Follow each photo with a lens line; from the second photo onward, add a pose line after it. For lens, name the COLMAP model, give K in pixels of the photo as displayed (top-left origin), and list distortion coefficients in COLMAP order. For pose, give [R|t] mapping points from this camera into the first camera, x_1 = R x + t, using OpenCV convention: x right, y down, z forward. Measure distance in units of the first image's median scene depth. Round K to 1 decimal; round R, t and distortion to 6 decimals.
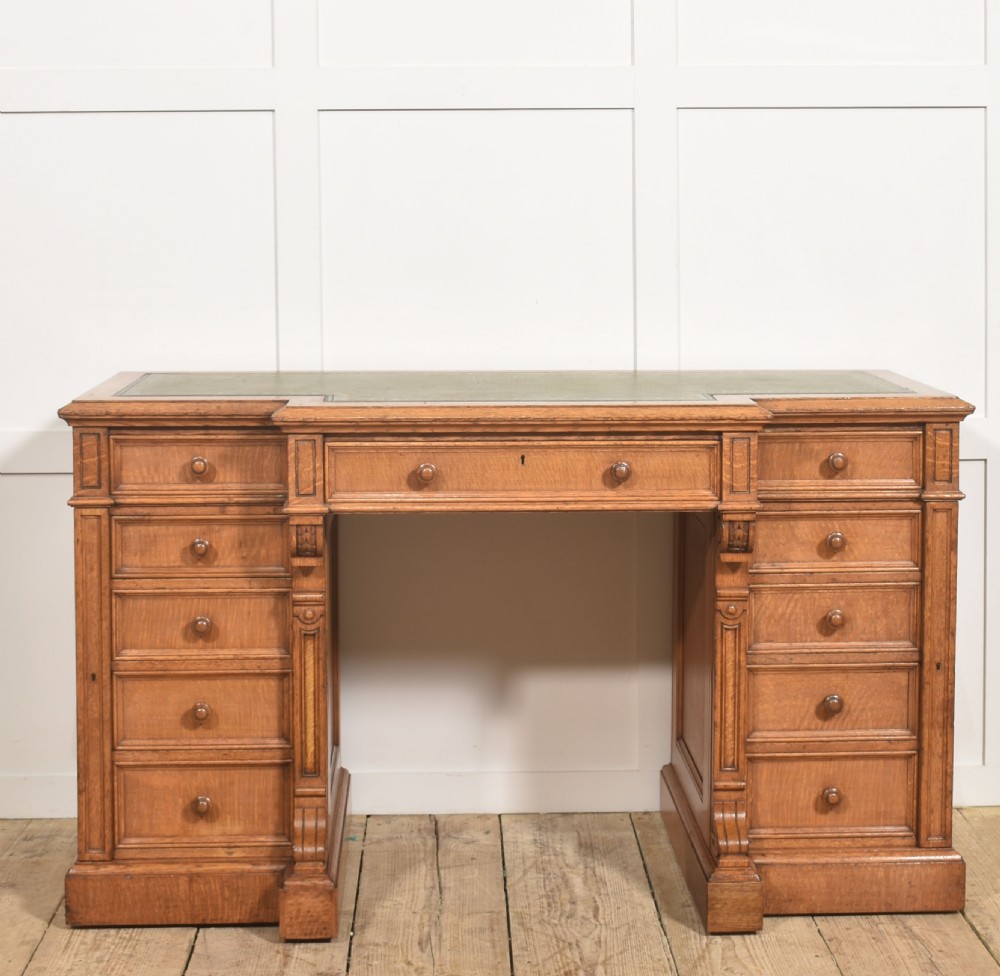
lens RADIAL K [[2061.7, 0, 502.9], [0, 2061.7, 281.0], [0, 0, 1]] dist [-0.059679, 0.010522]
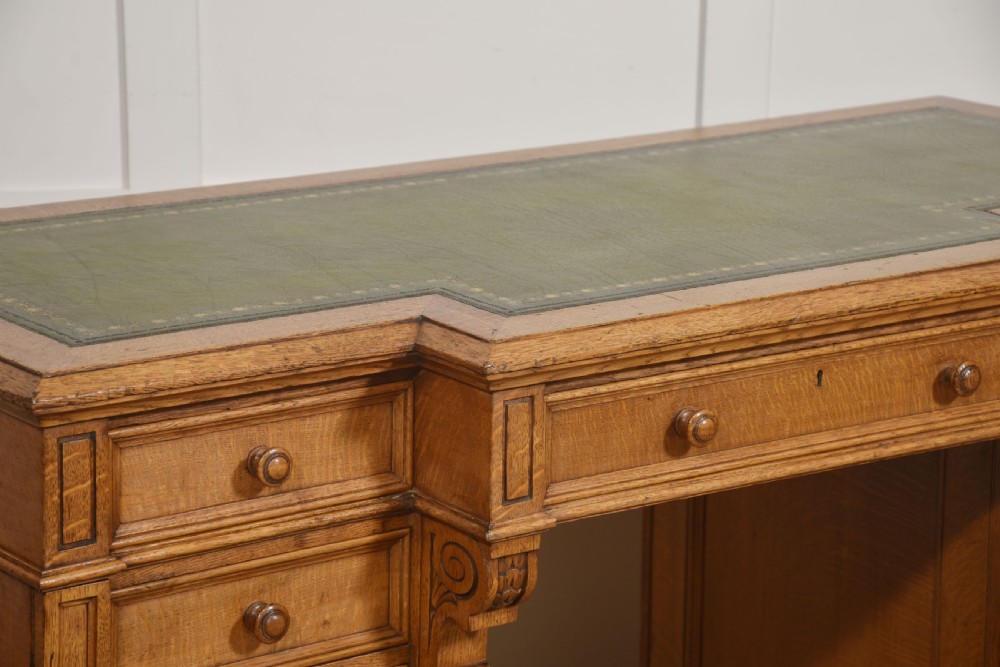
lens RADIAL K [[3322.8, 0, 500.0], [0, 3322.8, 333.5], [0, 0, 1]] dist [1.040908, 1.086574]
pose [[0.838820, -0.119697, 0.531088, -0.534740], [0.007647, 0.978025, 0.208350, -0.112596], [-0.544356, -0.170707, 0.821302, 0.303733]]
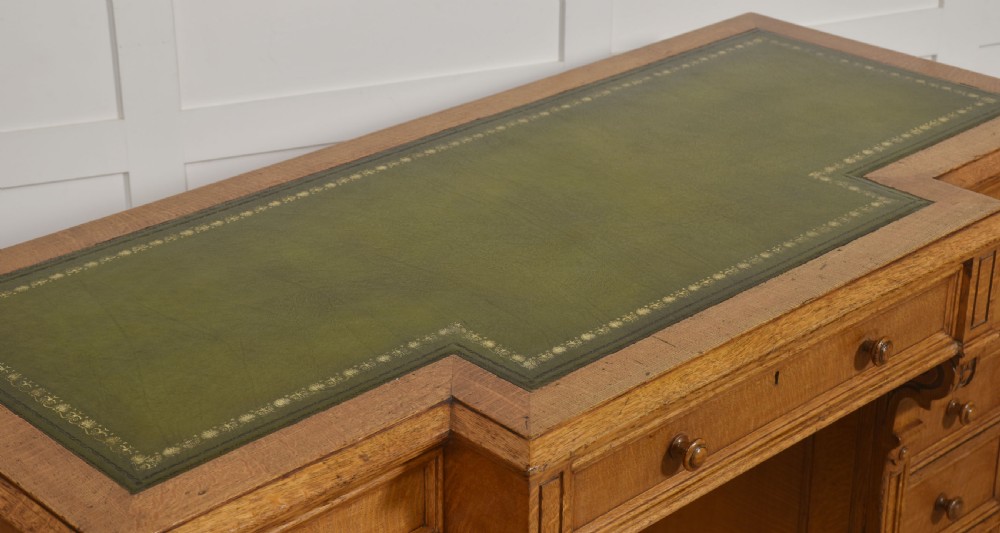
lens RADIAL K [[1798.0, 0, 496.6], [0, 1798.0, 231.3], [0, 0, 1]] dist [0.244308, 0.100332]
pose [[0.761441, -0.262687, 0.592624, -0.373290], [0.022741, 0.924475, 0.380564, -0.169192], [-0.647836, -0.276300, 0.709907, 0.662615]]
